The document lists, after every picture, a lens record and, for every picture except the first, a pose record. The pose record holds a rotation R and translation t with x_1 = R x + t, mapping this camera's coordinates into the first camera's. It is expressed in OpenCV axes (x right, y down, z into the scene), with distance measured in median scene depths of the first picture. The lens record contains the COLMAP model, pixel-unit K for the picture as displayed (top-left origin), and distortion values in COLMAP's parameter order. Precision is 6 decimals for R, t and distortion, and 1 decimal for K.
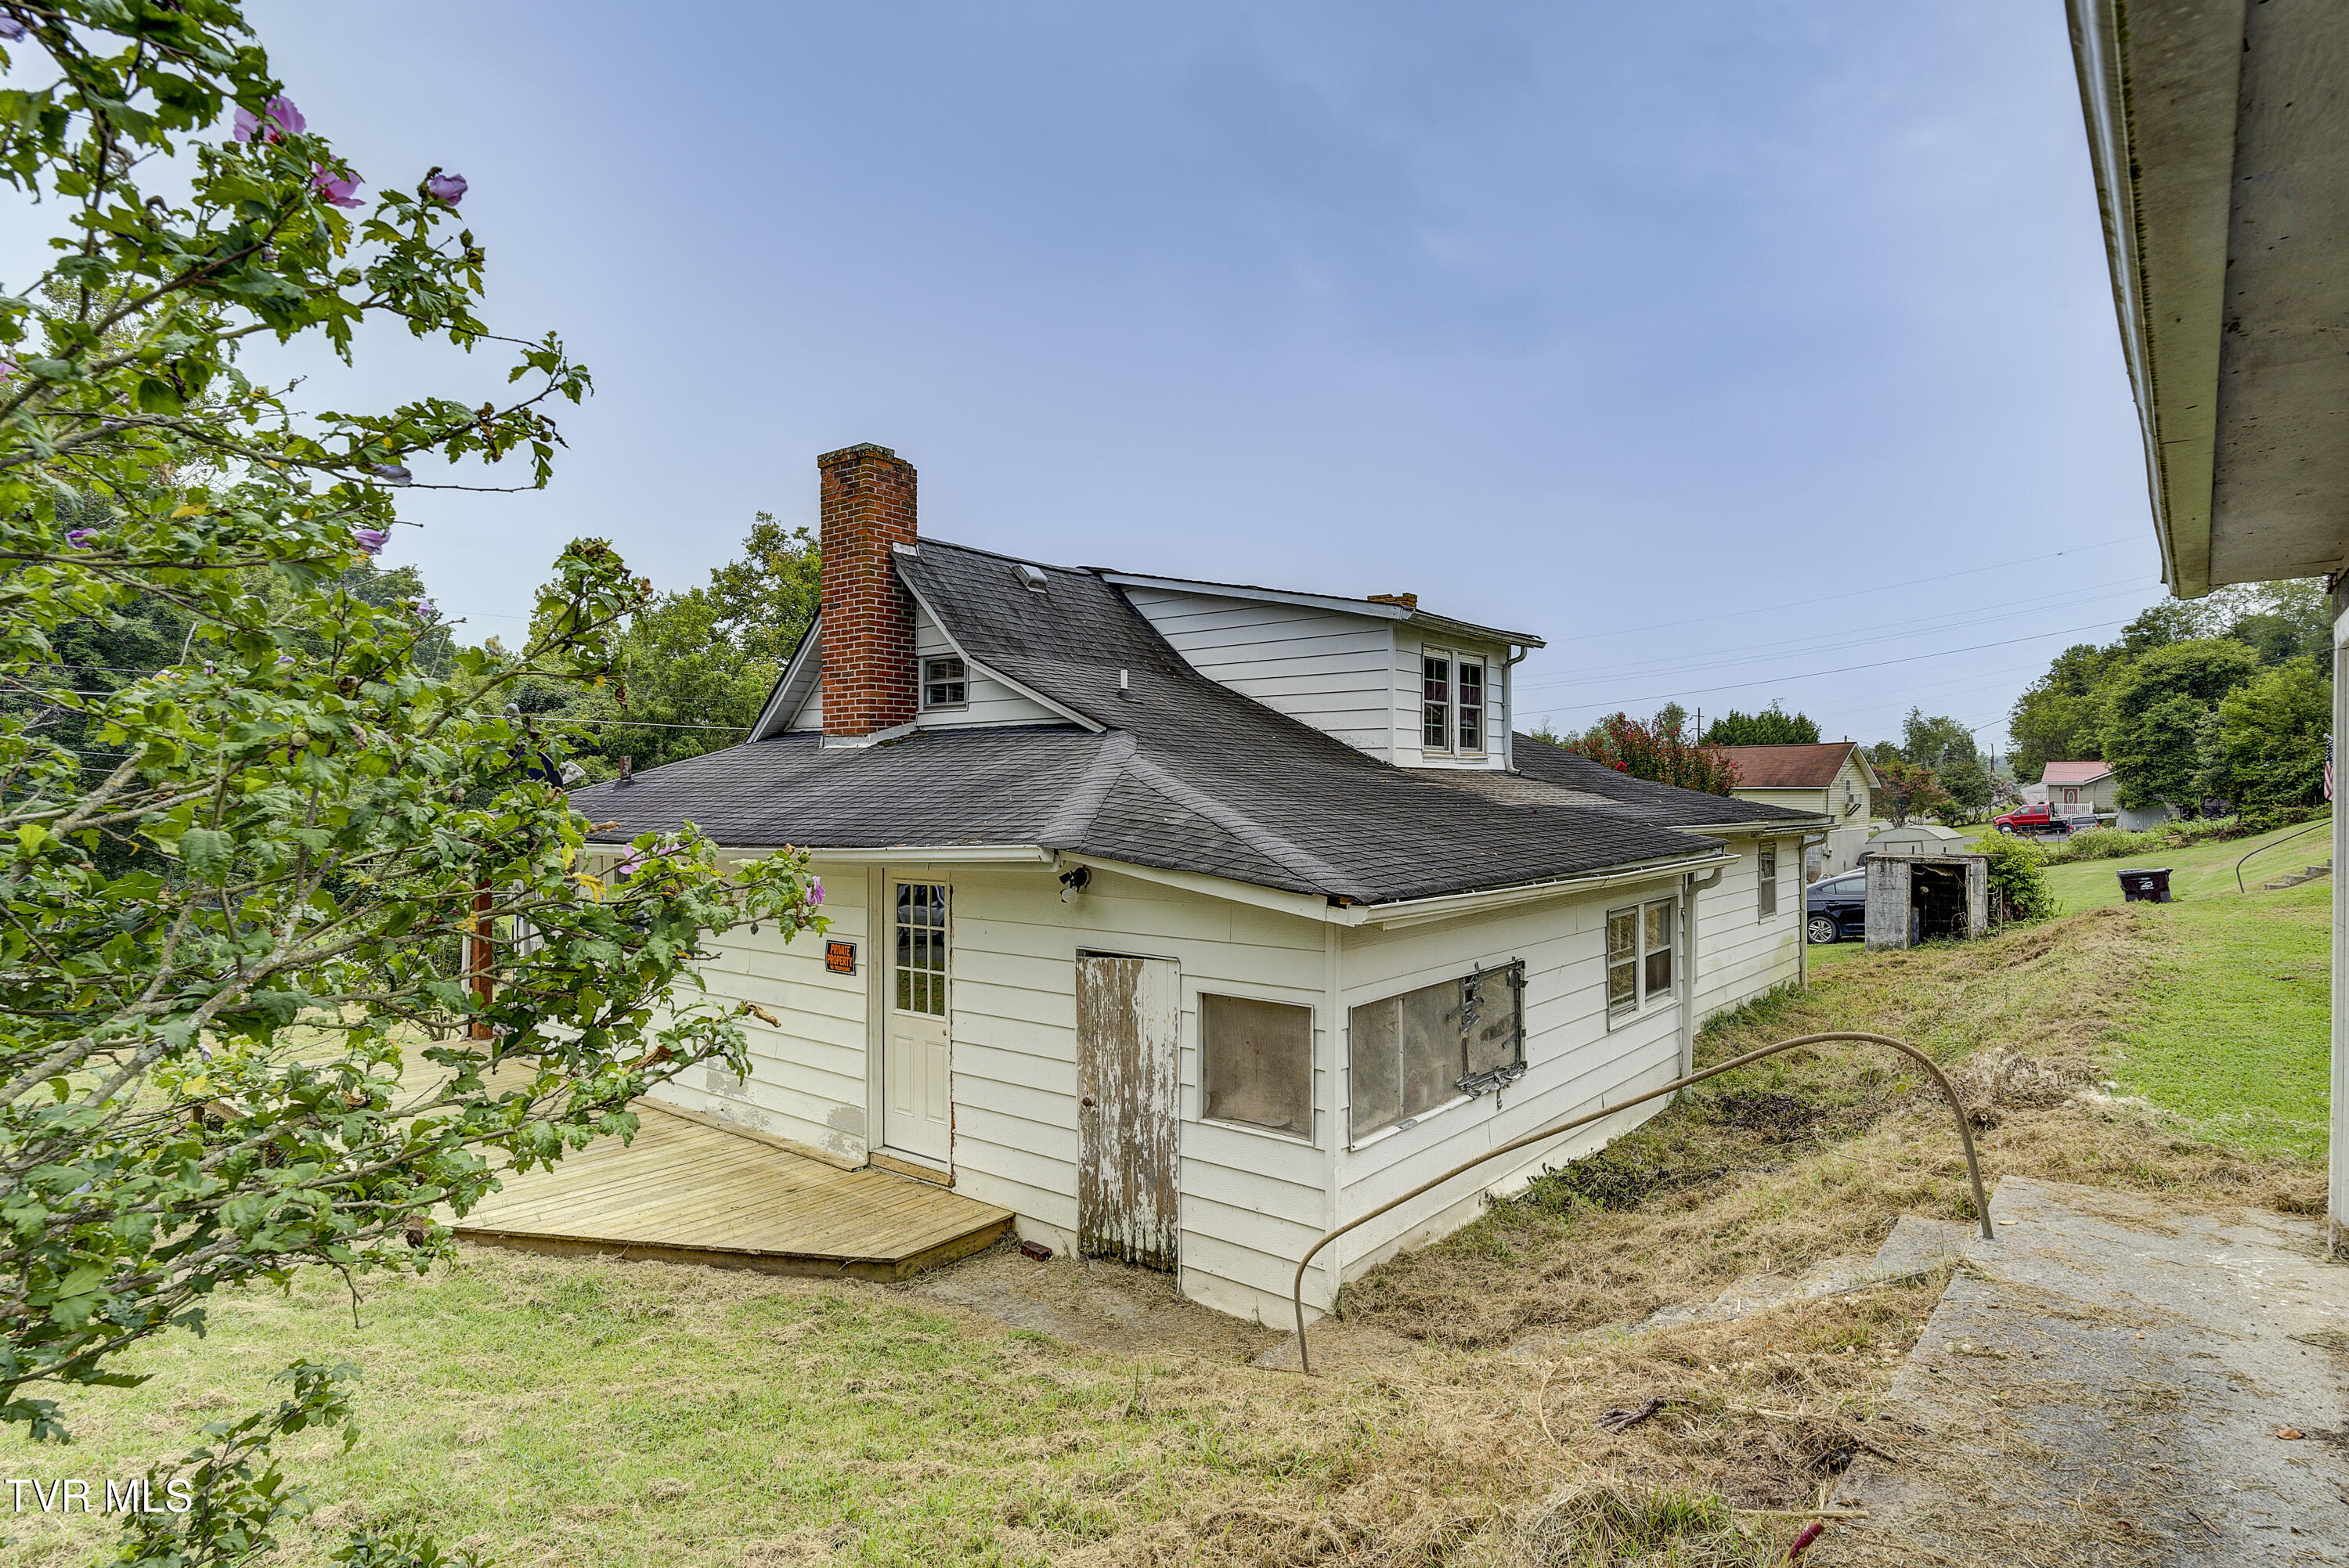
lens RADIAL K [[1228.1, 0, 1174.5], [0, 1228.1, 784.0], [0, 0, 1]] dist [-0.000947, -0.000119]
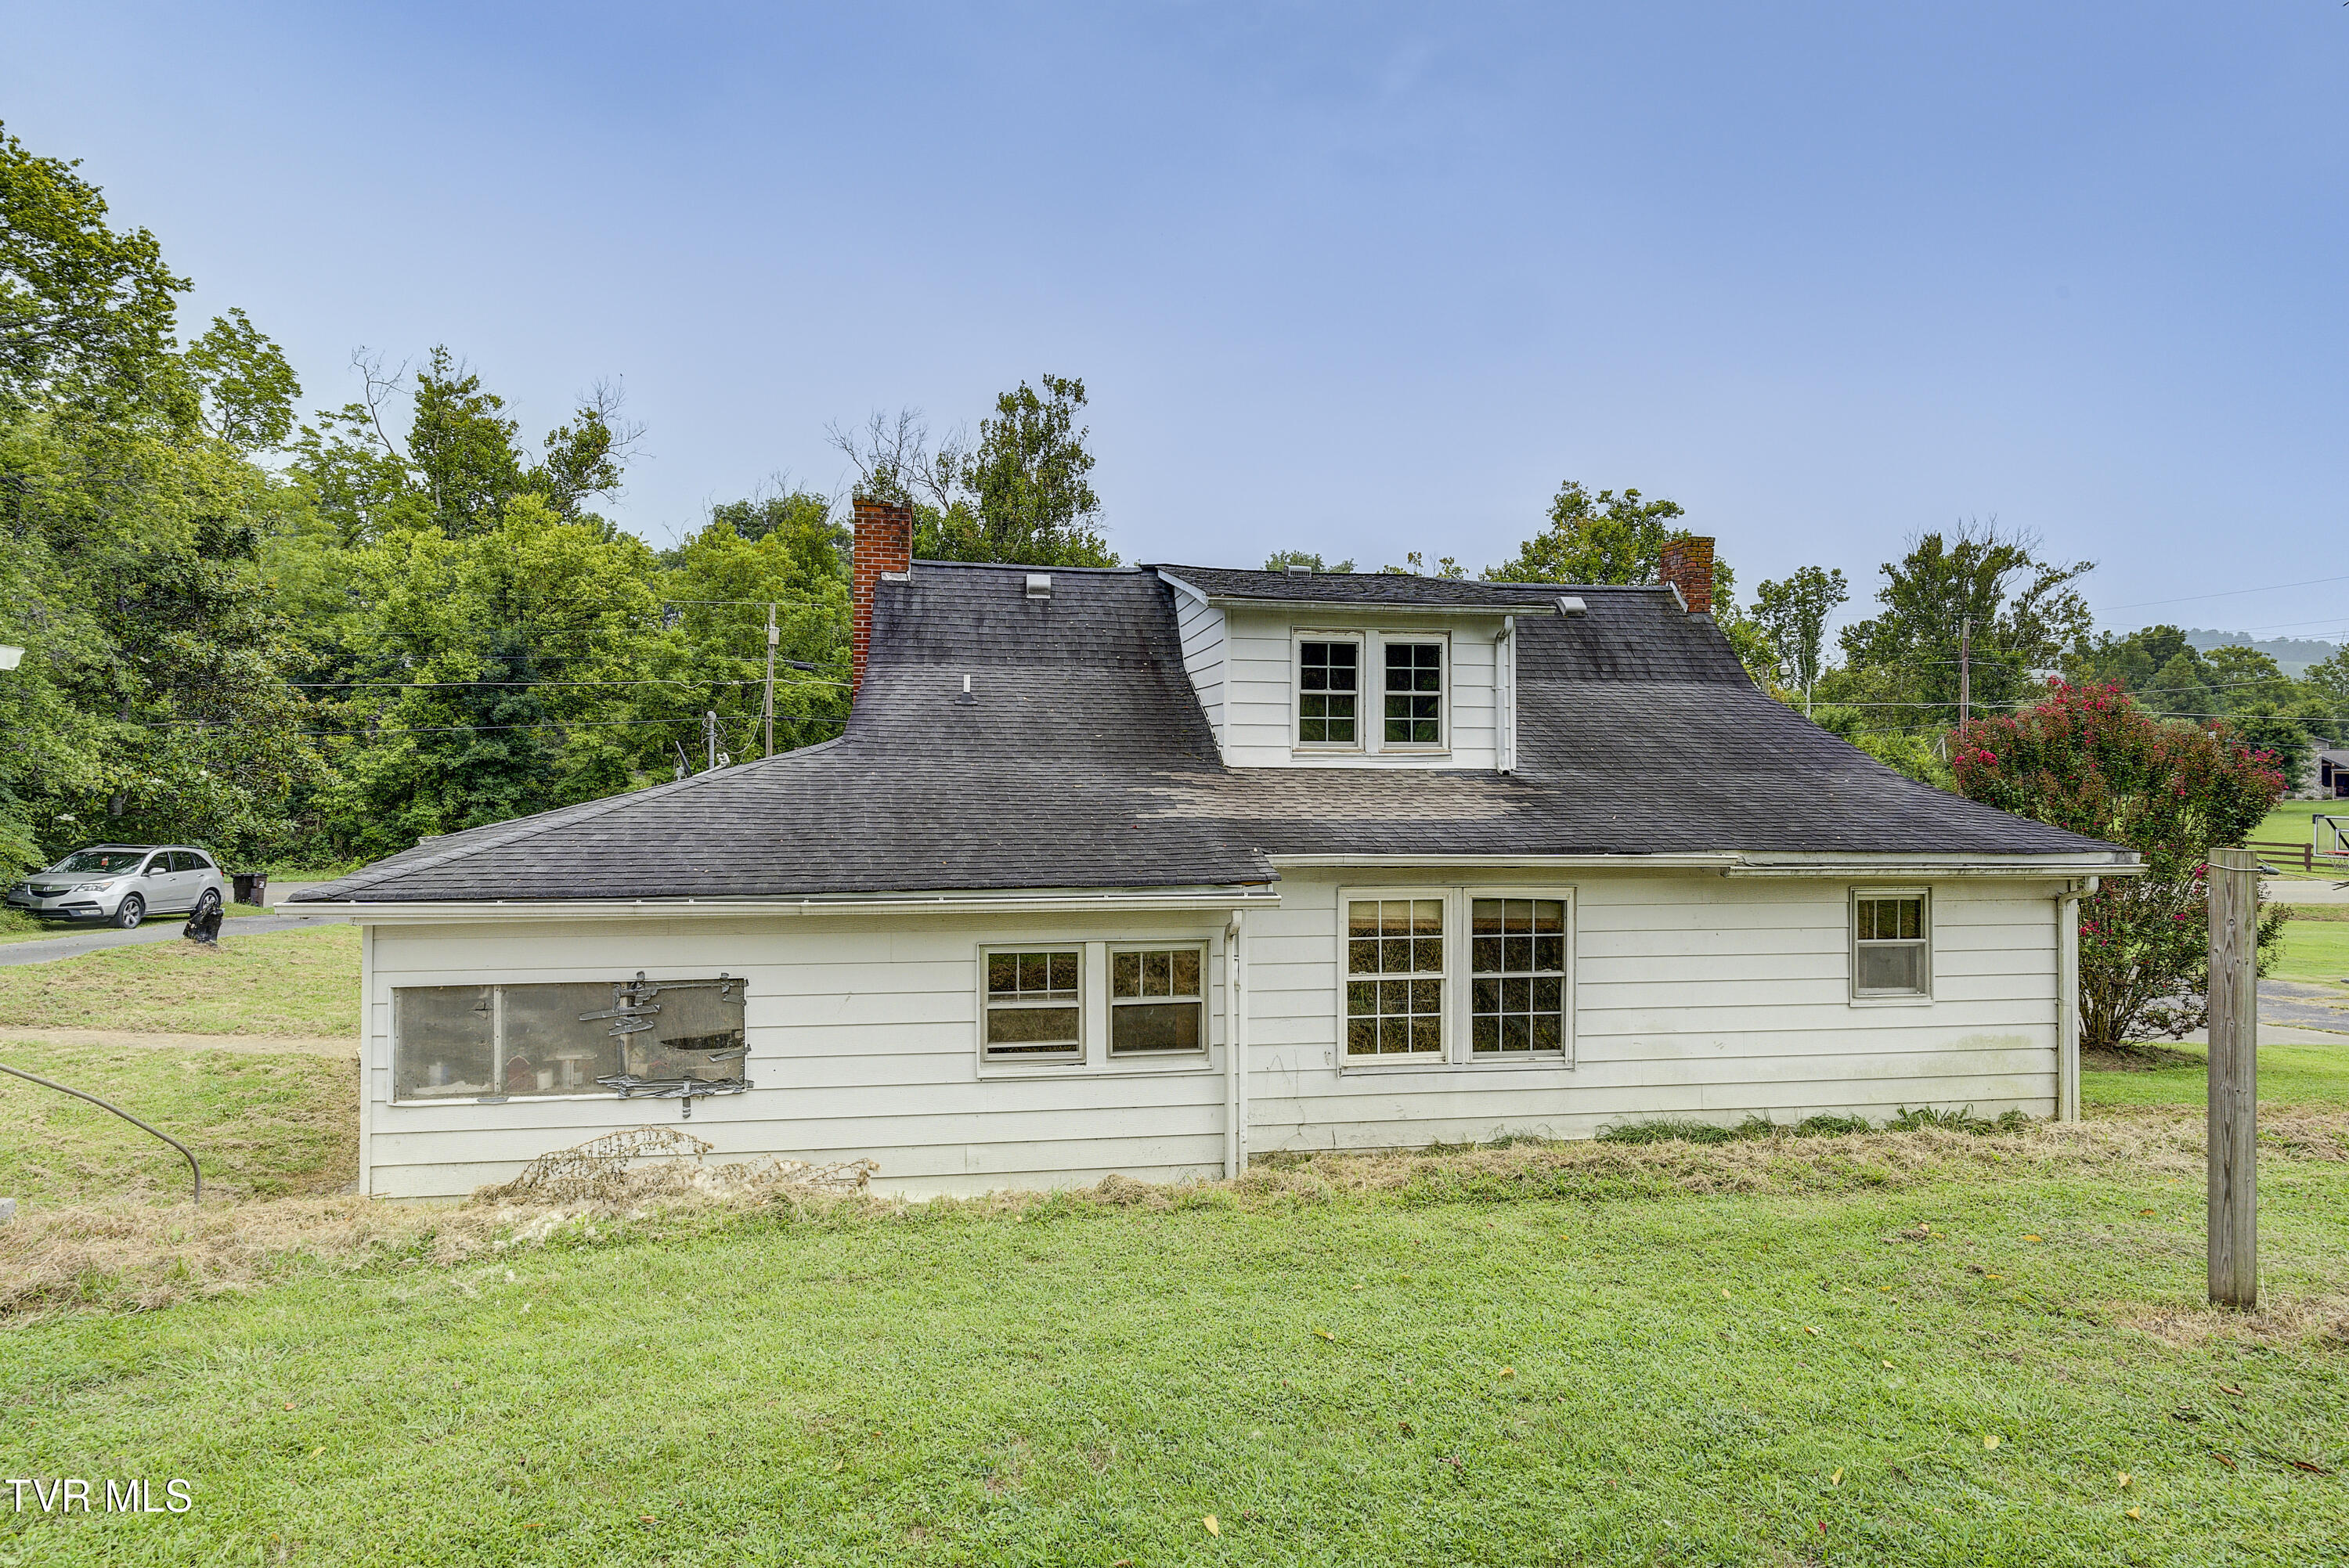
lens RADIAL K [[1219.1, 0, 1179.9], [0, 1219.1, 727.7], [0, 0, 1]] dist [-0.005858, -0.000320]
pose [[0.739977, -0.003270, -0.672625, 1.300576], [-0.005772, 0.999920, -0.011212, -0.056580], [0.672608, 0.012179, 0.739899, 0.529473]]
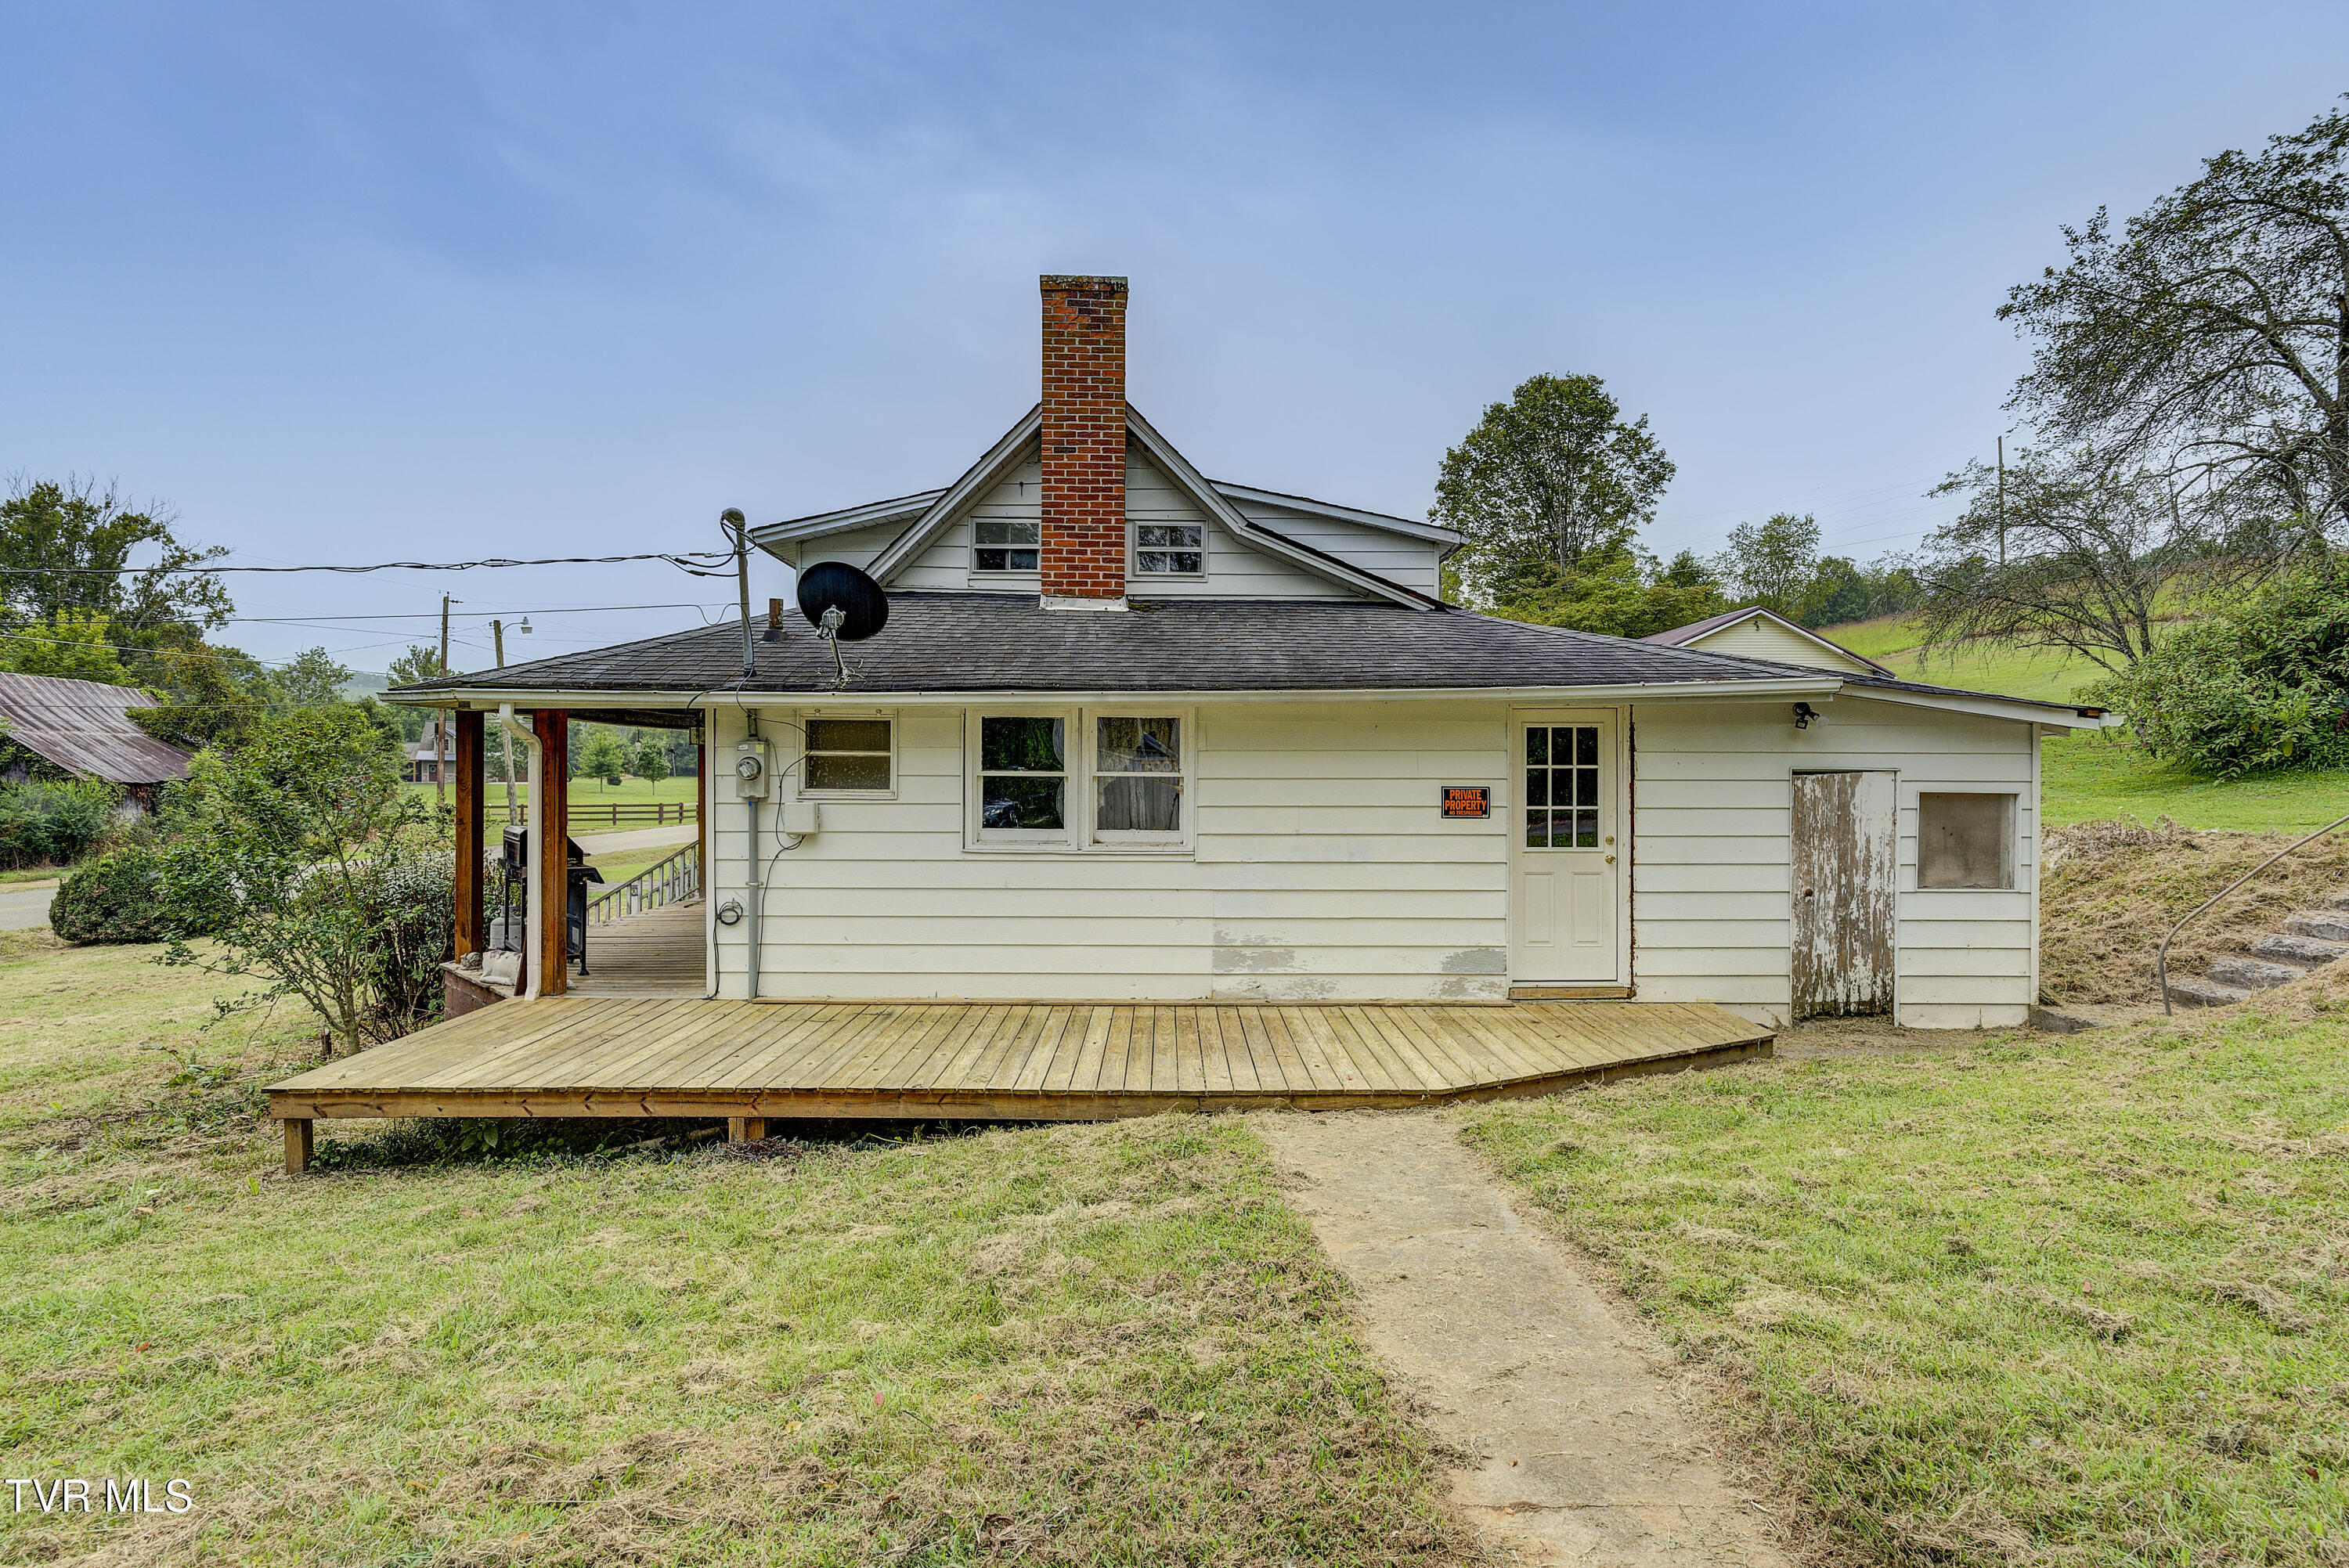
lens RADIAL K [[1209.9, 0, 1174.8], [0, 1209.9, 754.3], [0, 0, 1]] dist [-0.001911, 0.000203]
pose [[0.765805, 0.011705, 0.642967, -1.316785], [-0.011479, 0.999924, -0.004531, 0.131850], [-0.642971, -0.003911, 0.765881, 0.477092]]
